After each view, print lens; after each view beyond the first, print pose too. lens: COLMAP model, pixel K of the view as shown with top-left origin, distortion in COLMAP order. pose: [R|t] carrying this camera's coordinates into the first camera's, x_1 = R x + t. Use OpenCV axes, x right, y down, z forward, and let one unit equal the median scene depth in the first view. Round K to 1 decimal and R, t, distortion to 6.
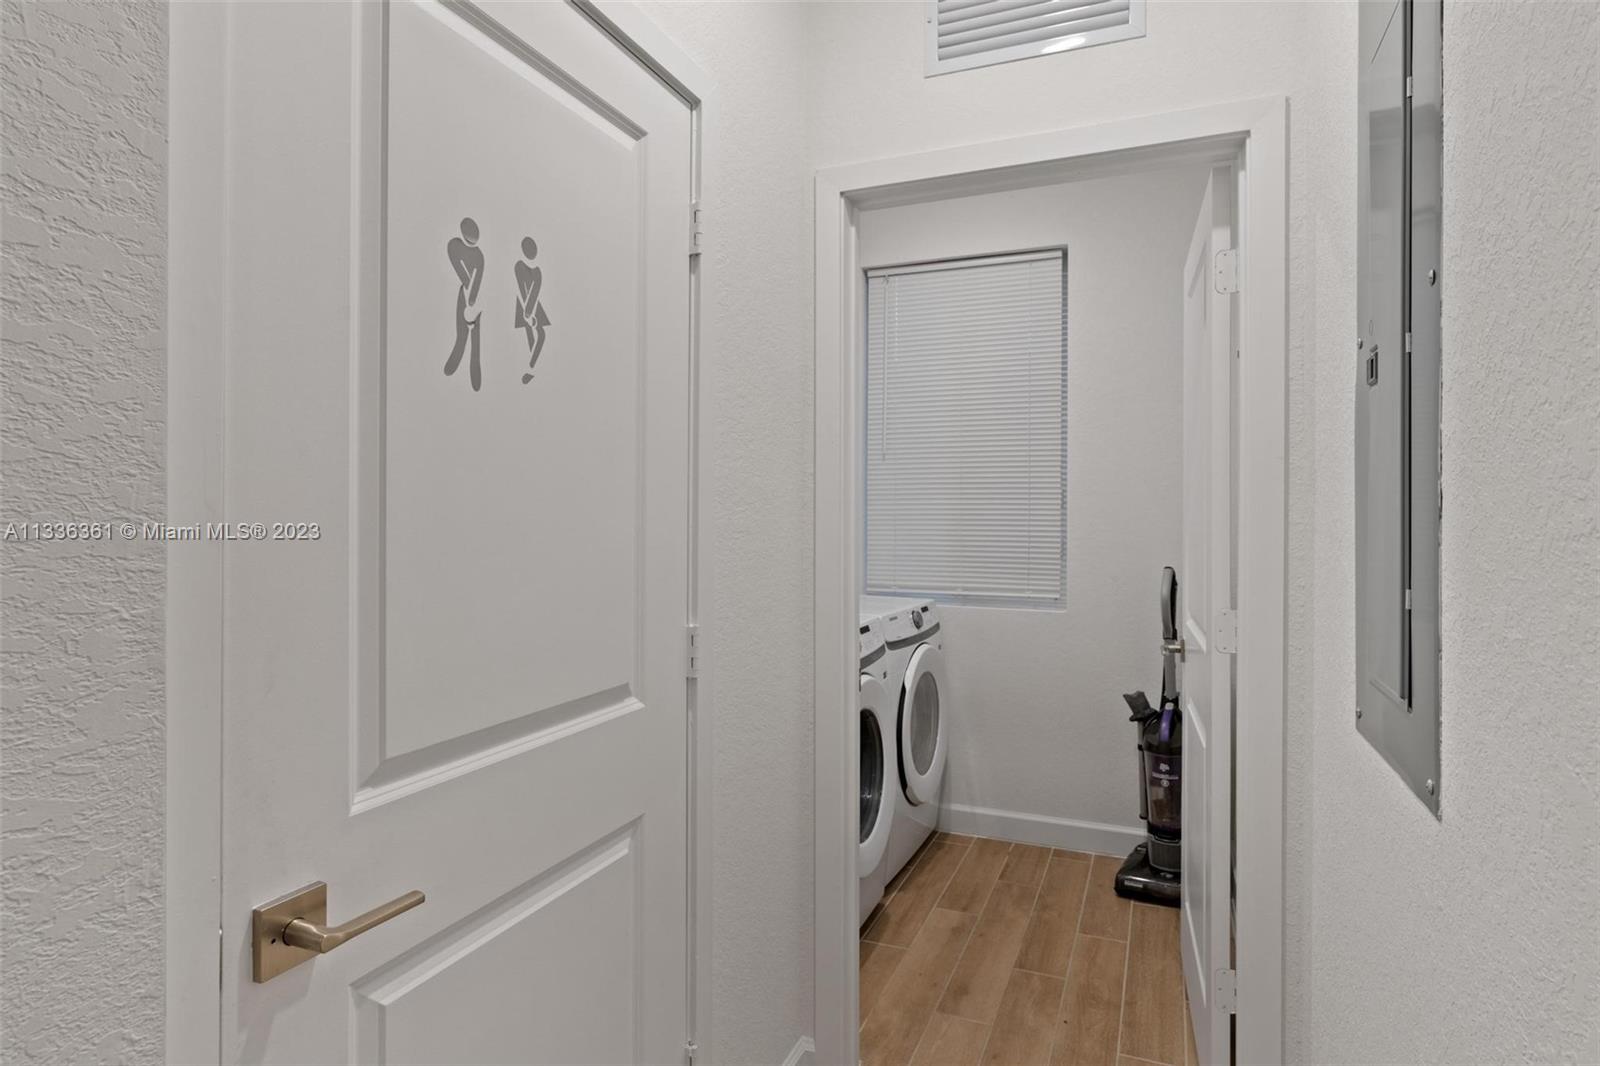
lens RADIAL K [[842.4, 0, 798.9], [0, 842.4, 525.4], [0, 0, 1]] dist [-0.005282, 0.000529]
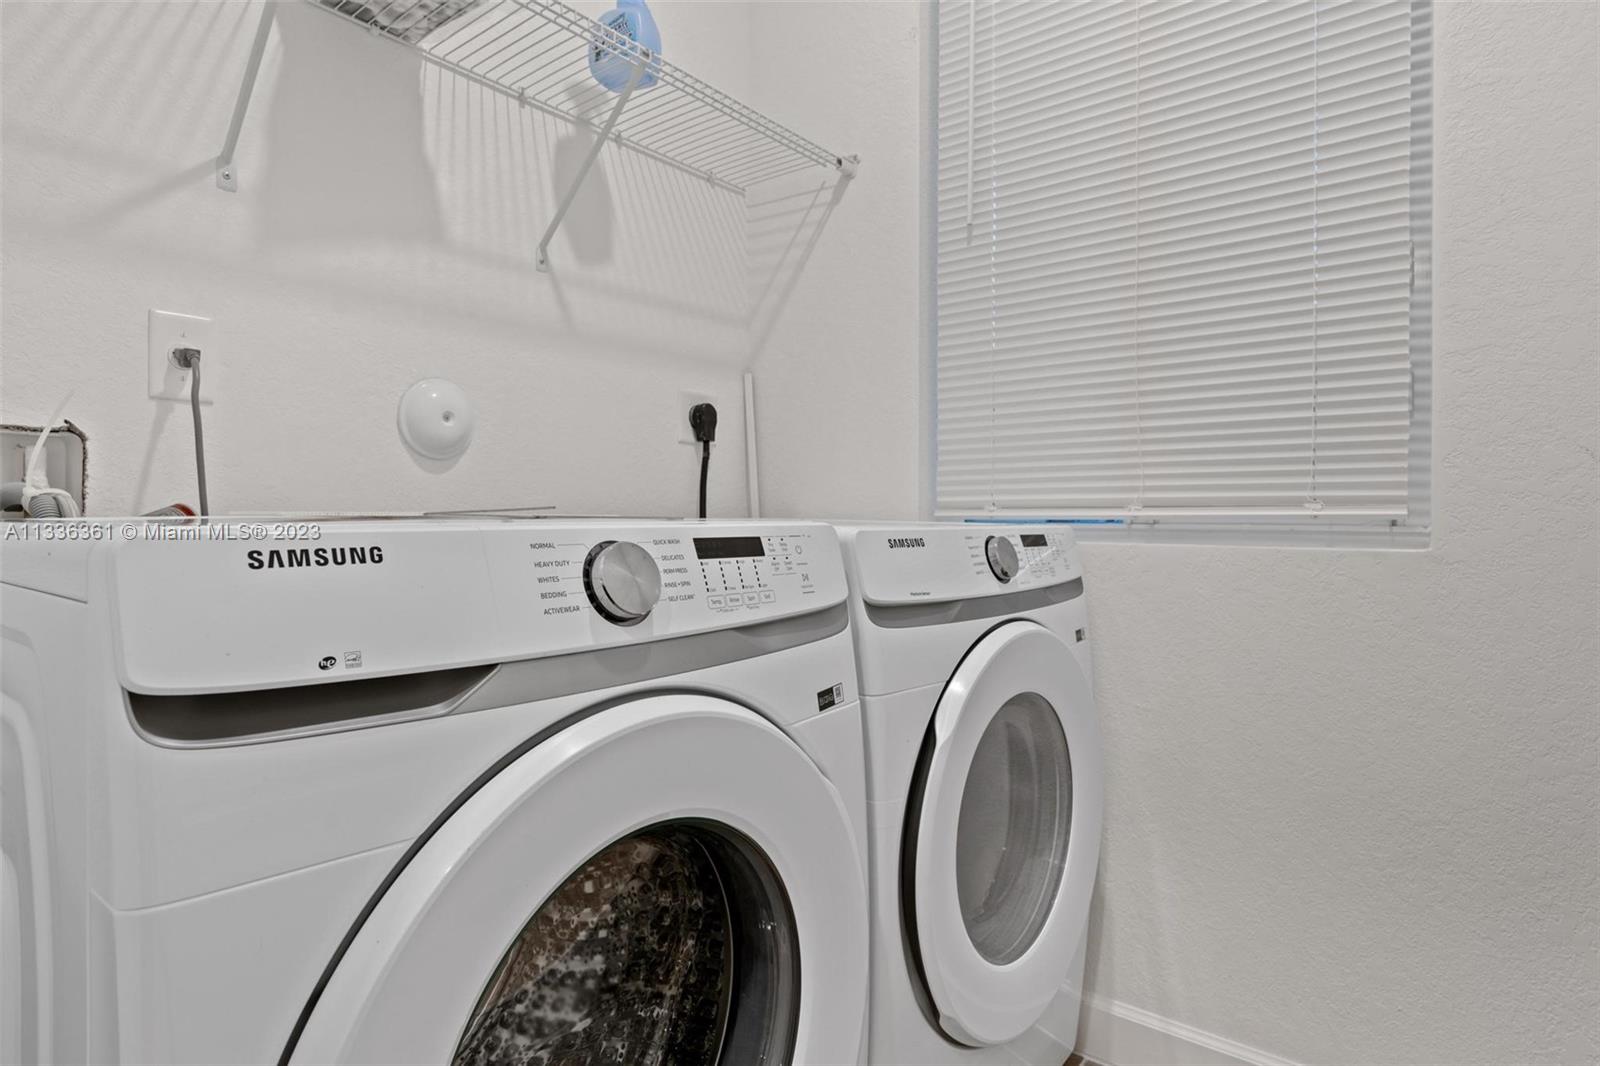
lens RADIAL K [[842.4, 0, 805.8], [0, 842.4, 536.4], [0, 0, 1]] dist [-0.005282, 0.000529]
pose [[0.964676, -0.000913, -0.263437, 0.150999], [0.002247, 0.999986, 0.004764, 0.096010], [0.263429, -0.005188, 0.964665, 0.576763]]
